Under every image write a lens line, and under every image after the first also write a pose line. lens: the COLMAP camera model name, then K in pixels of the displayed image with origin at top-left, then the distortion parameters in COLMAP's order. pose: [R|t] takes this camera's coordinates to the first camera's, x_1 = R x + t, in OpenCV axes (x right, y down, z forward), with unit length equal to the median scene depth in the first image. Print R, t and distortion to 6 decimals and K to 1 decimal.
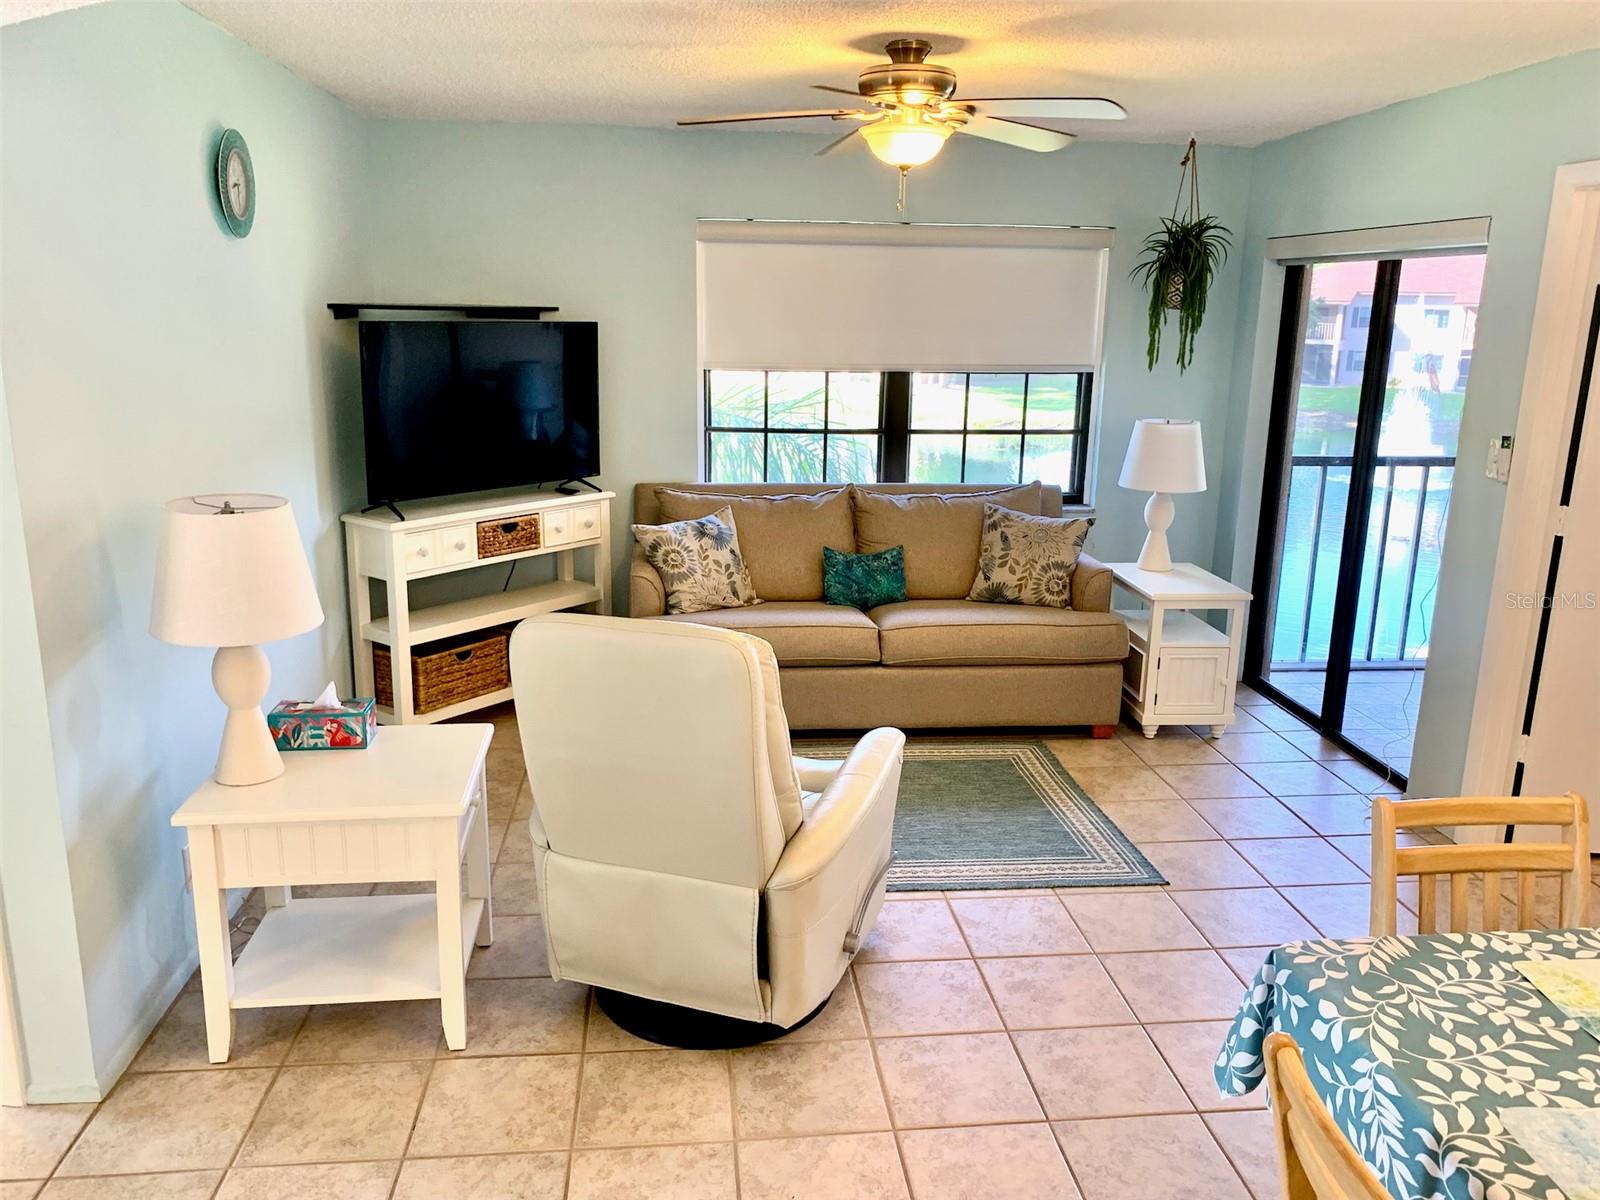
lens RADIAL K [[1222.1, 0, 800.0], [0, 1222.1, 600.0], [0, 0, 1]] dist [0.142718, -0.306338]
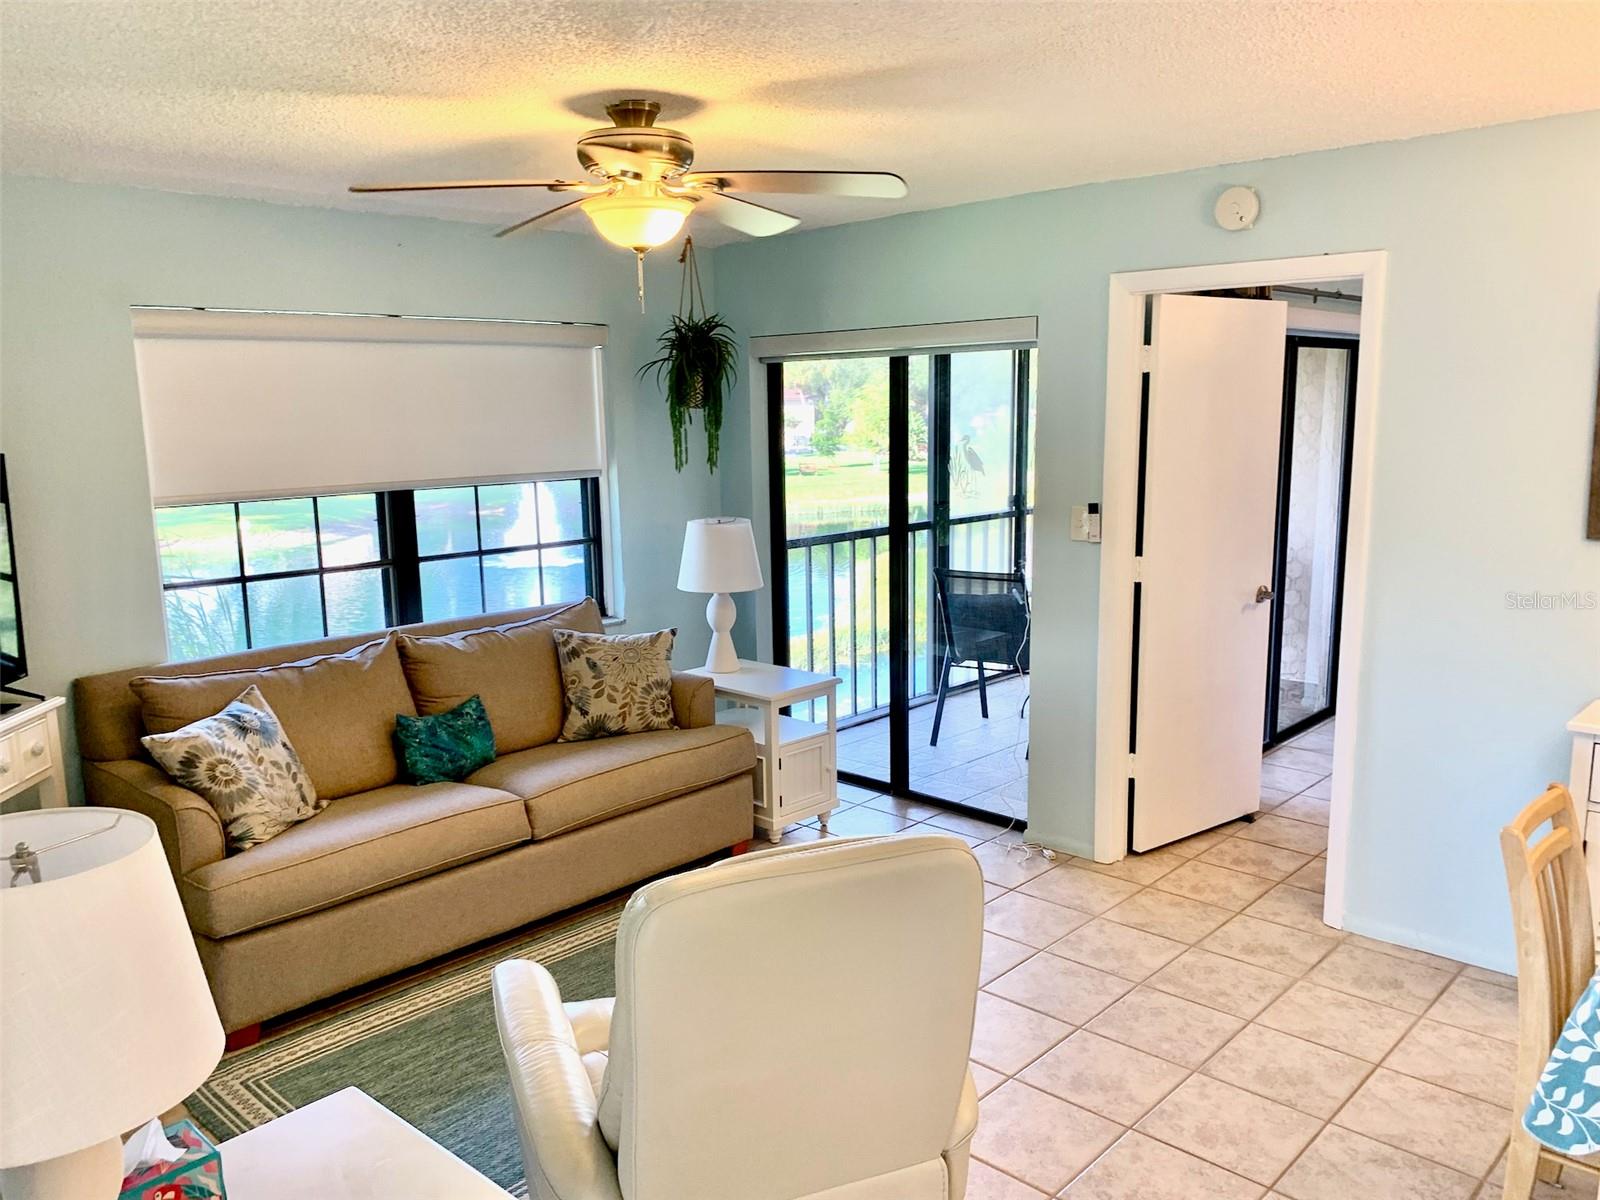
lens RADIAL K [[1208.5, 0, 805.7], [0, 1208.5, 625.3], [0, 0, 1]] dist [0.069329, -0.182262]
pose [[0.757587, -0.149551, 0.635371, -0.272262], [0.183693, 0.982906, 0.012325, -0.061825], [-0.626354, 0.107376, 0.772109, 0.226669]]
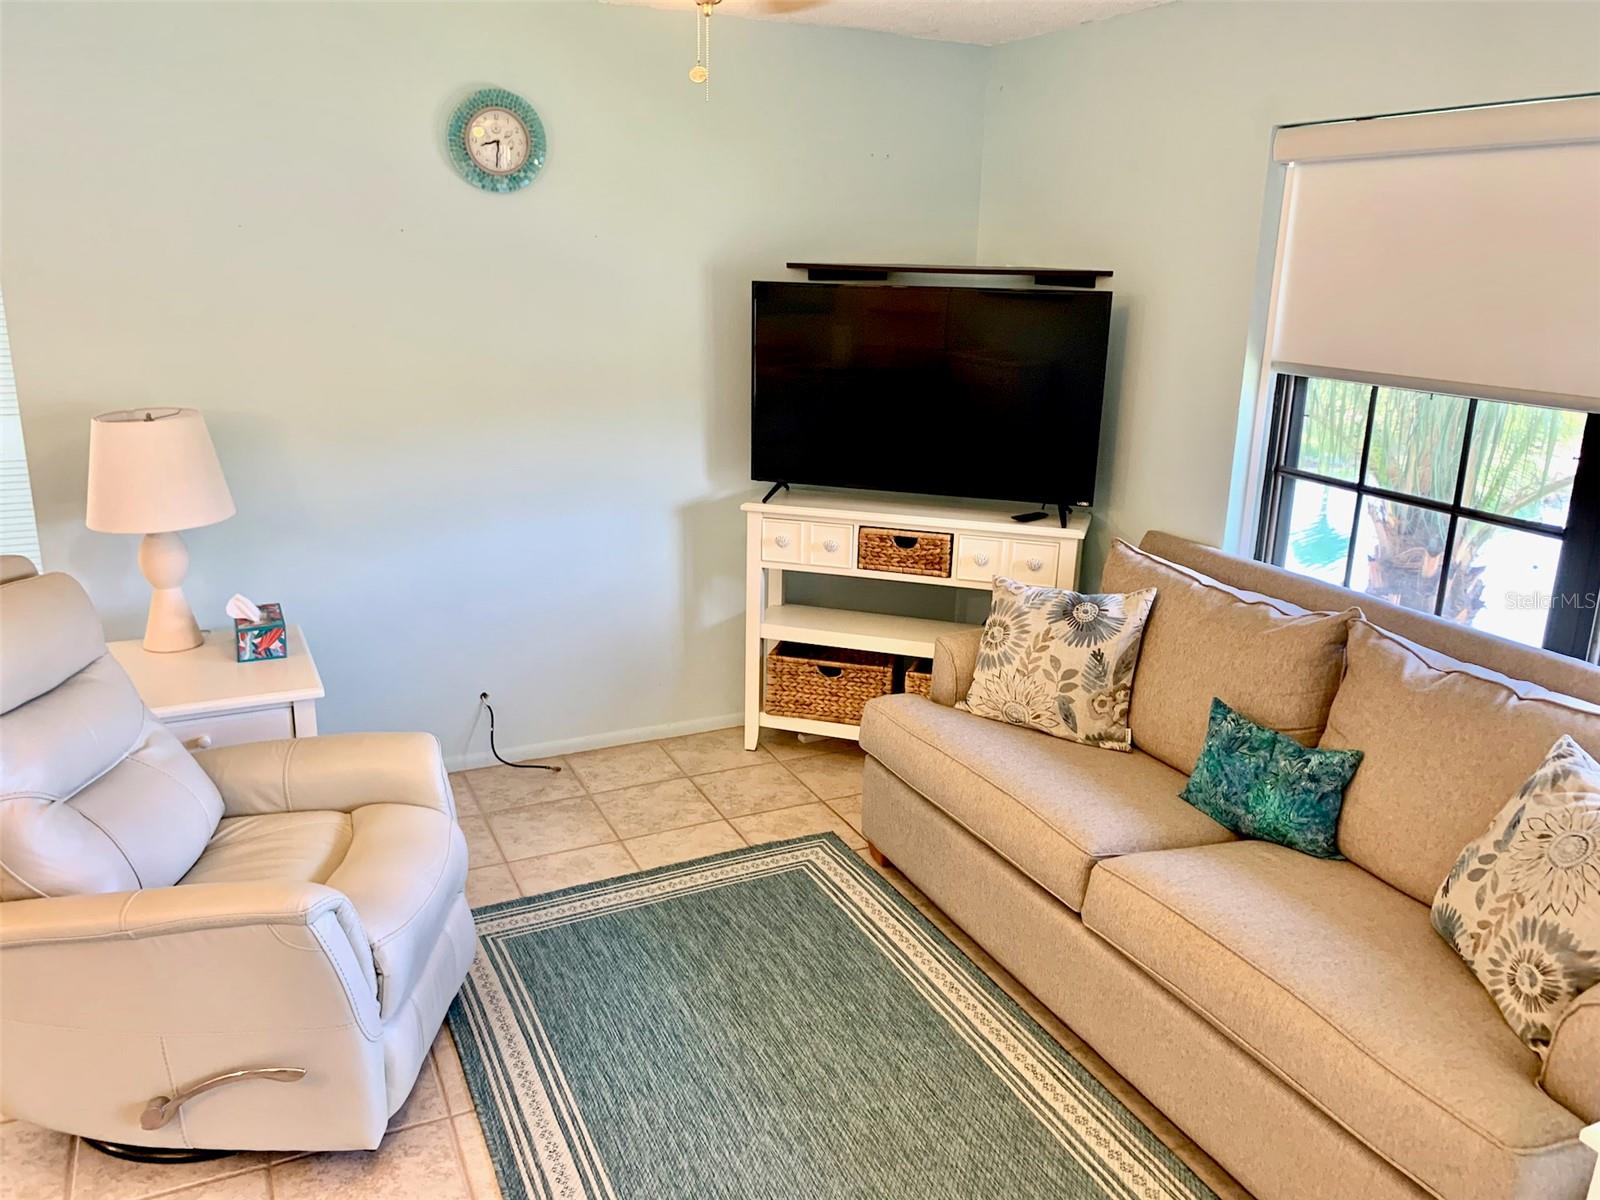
lens RADIAL K [[1190.8, 0, 800.0], [0, 1190.8, 600.0], [0, 0, 1]] dist [0.015061, -0.000938]
pose [[0.343147, 0.253228, -0.904503, 0.439679], [-0.238692, 0.954870, 0.176775, -0.138450], [0.908447, 0.155238, 0.388104, 0.615854]]
